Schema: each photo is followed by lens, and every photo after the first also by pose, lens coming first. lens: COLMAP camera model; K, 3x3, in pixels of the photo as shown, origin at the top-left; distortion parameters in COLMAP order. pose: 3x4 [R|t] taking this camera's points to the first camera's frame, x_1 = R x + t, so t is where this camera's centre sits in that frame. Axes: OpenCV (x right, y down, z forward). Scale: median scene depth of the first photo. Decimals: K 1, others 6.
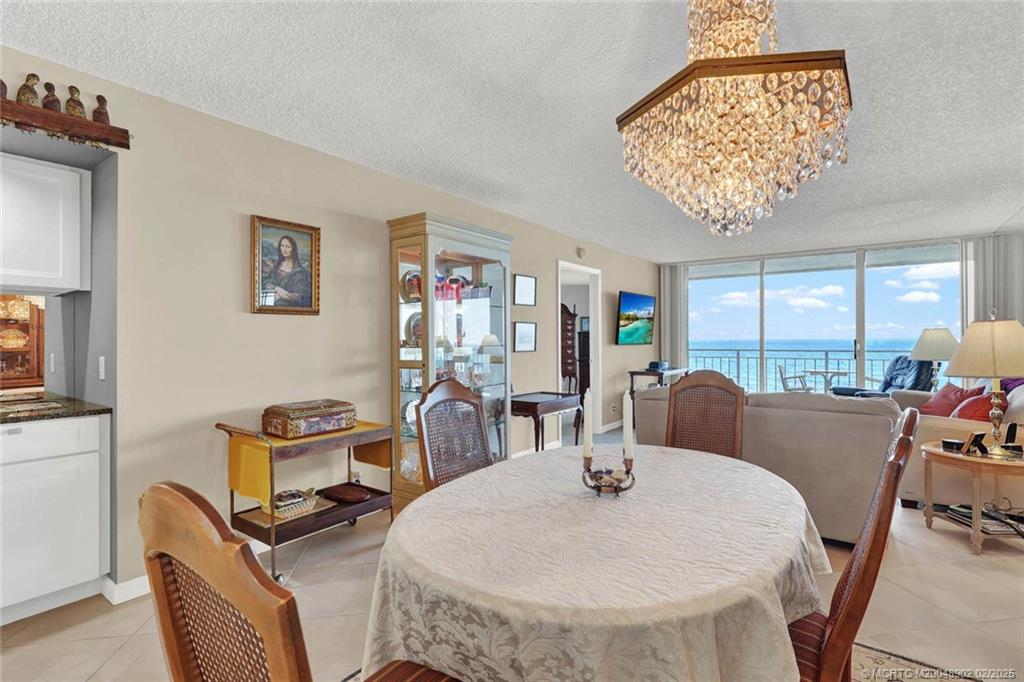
lens RADIAL K [[499.1, 0, 501.4], [0, 499.1, 344.2], [0, 0, 1]] dist [-0.000164, 0.002254]
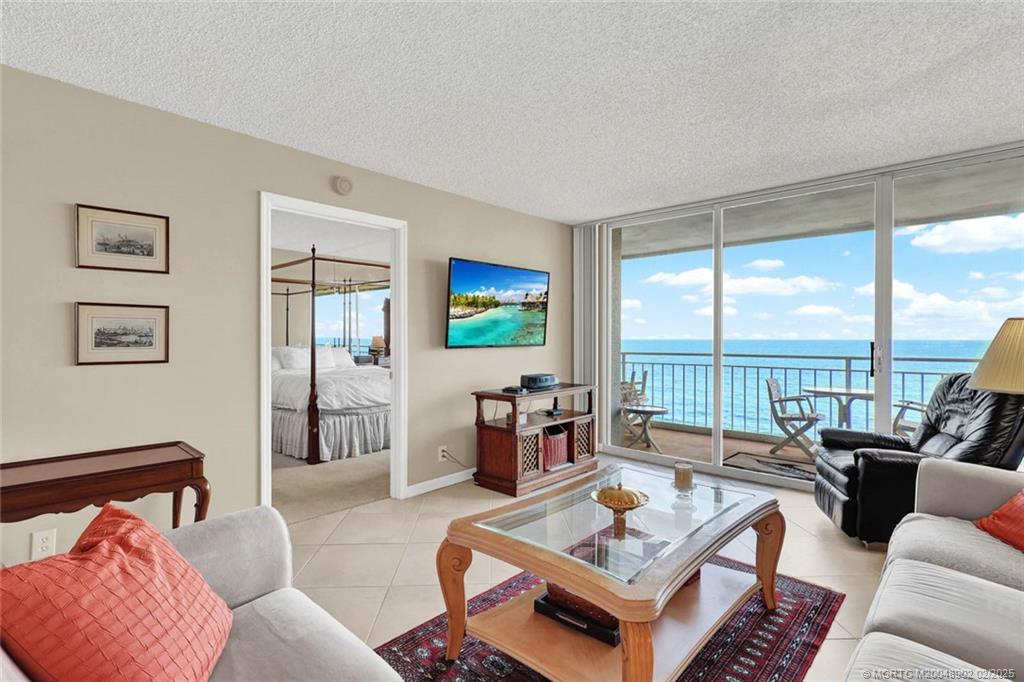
lens RADIAL K [[499.1, 0, 513.7], [0, 499.1, 338.6], [0, 0, 1]] dist [-0.000164, 0.002254]
pose [[0.994951, 0.000668, -0.100365, 0.365691], [-0.001302, 0.999980, -0.006252, -0.006608], [0.100358, 0.006351, 0.994931, 0.412483]]
